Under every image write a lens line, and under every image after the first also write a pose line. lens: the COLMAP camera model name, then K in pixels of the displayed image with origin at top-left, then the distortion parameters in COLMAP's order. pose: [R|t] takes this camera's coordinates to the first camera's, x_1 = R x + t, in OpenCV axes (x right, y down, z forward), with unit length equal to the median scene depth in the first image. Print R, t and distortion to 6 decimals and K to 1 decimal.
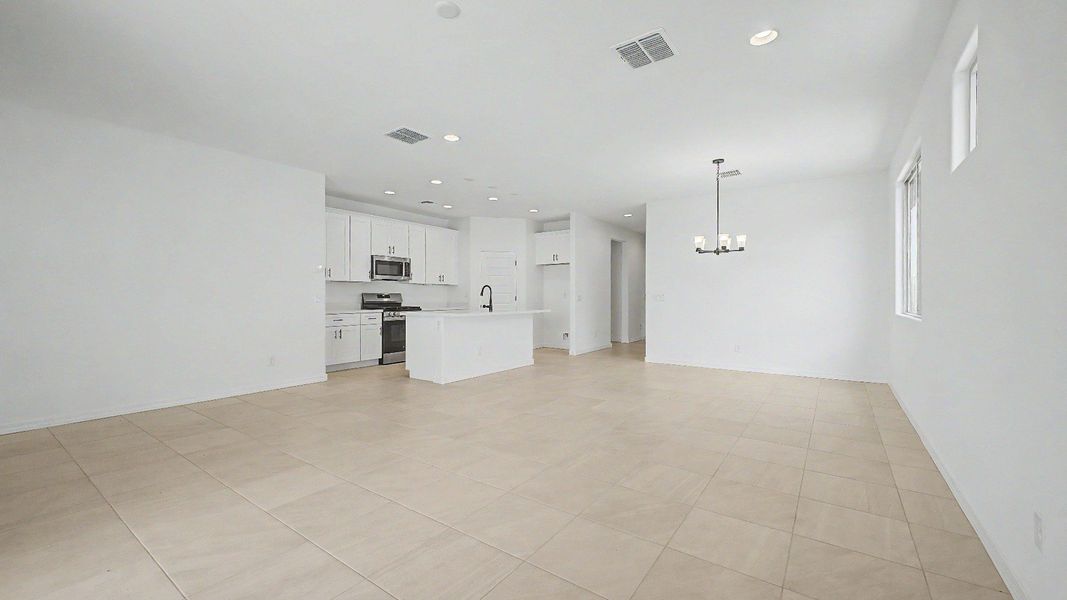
lens RADIAL K [[422.1, 0, 538.8], [0, 422.1, 296.6], [0, 0, 1]] dist [0.008969, -0.002419]
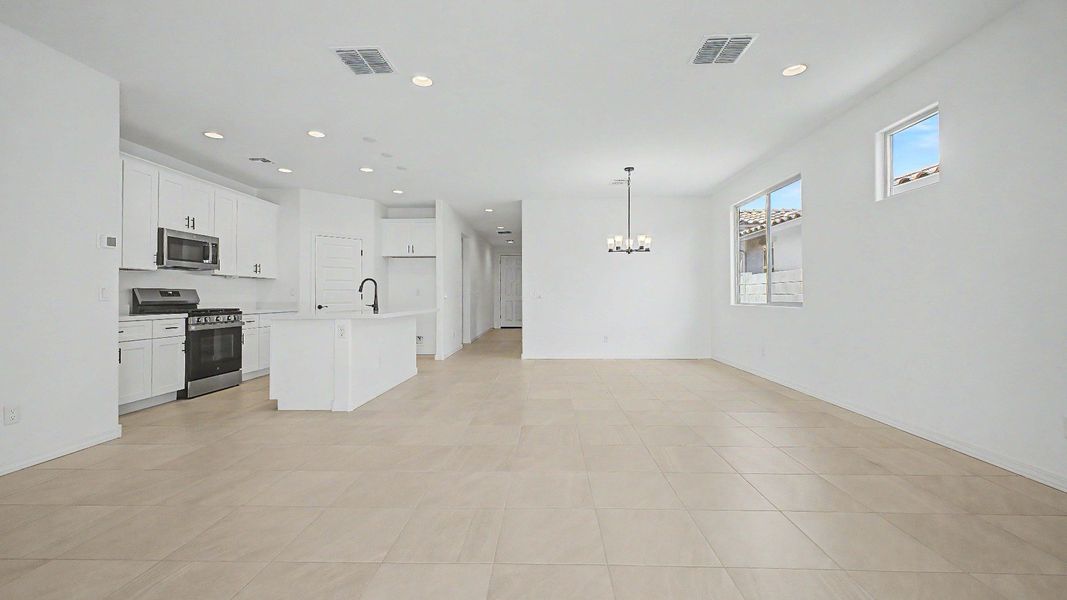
lens RADIAL K [[422.1, 0, 539.0], [0, 422.1, 293.9], [0, 0, 1]] dist [0.008969, -0.002419]
pose [[0.831244, -0.002111, 0.555904, -0.266107], [0.005936, 0.999969, -0.005080, 0.007017], [-0.555876, 0.007523, 0.831231, 0.150484]]
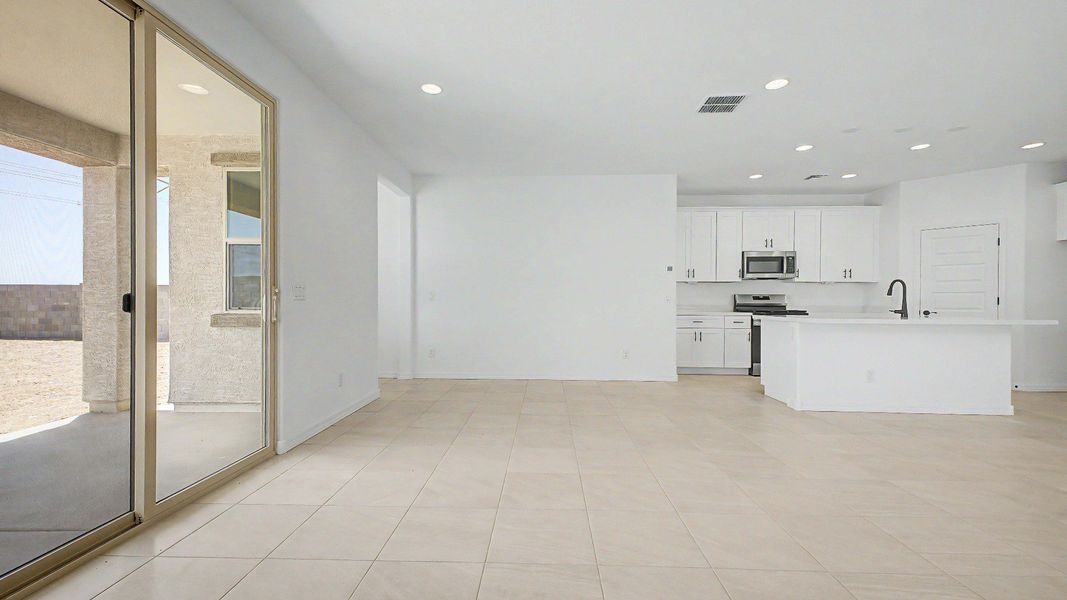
lens RADIAL K [[422.1, 0, 529.3], [0, 422.1, 303.3], [0, 0, 1]] dist [0.008969, -0.002419]
pose [[0.537453, 0.005934, -0.843273, 0.115030], [-0.002819, 0.999982, 0.005240, 0.007912], [0.843289, -0.000439, 0.537460, 0.130572]]
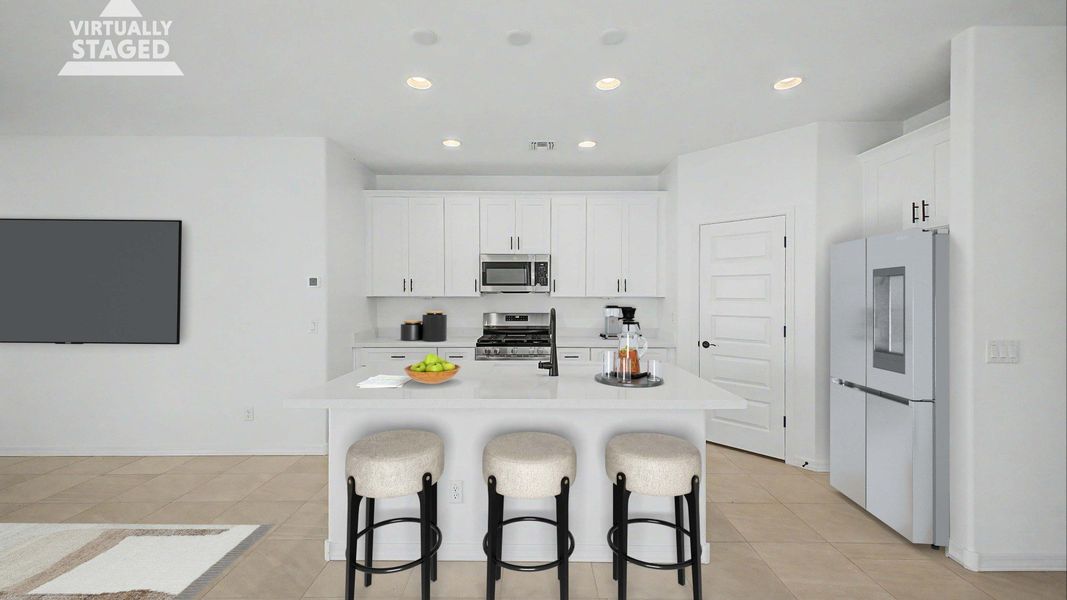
lens RADIAL K [[422.1, 0, 525.7], [0, 422.1, 299.1], [0, 0, 1]] dist [0.008969, -0.002419]
pose [[0.557874, 0.005211, -0.829910, 0.165972], [-0.001228, 0.999984, 0.005453, -0.033099], [0.829925, -0.002022, 0.557871, 0.677331]]
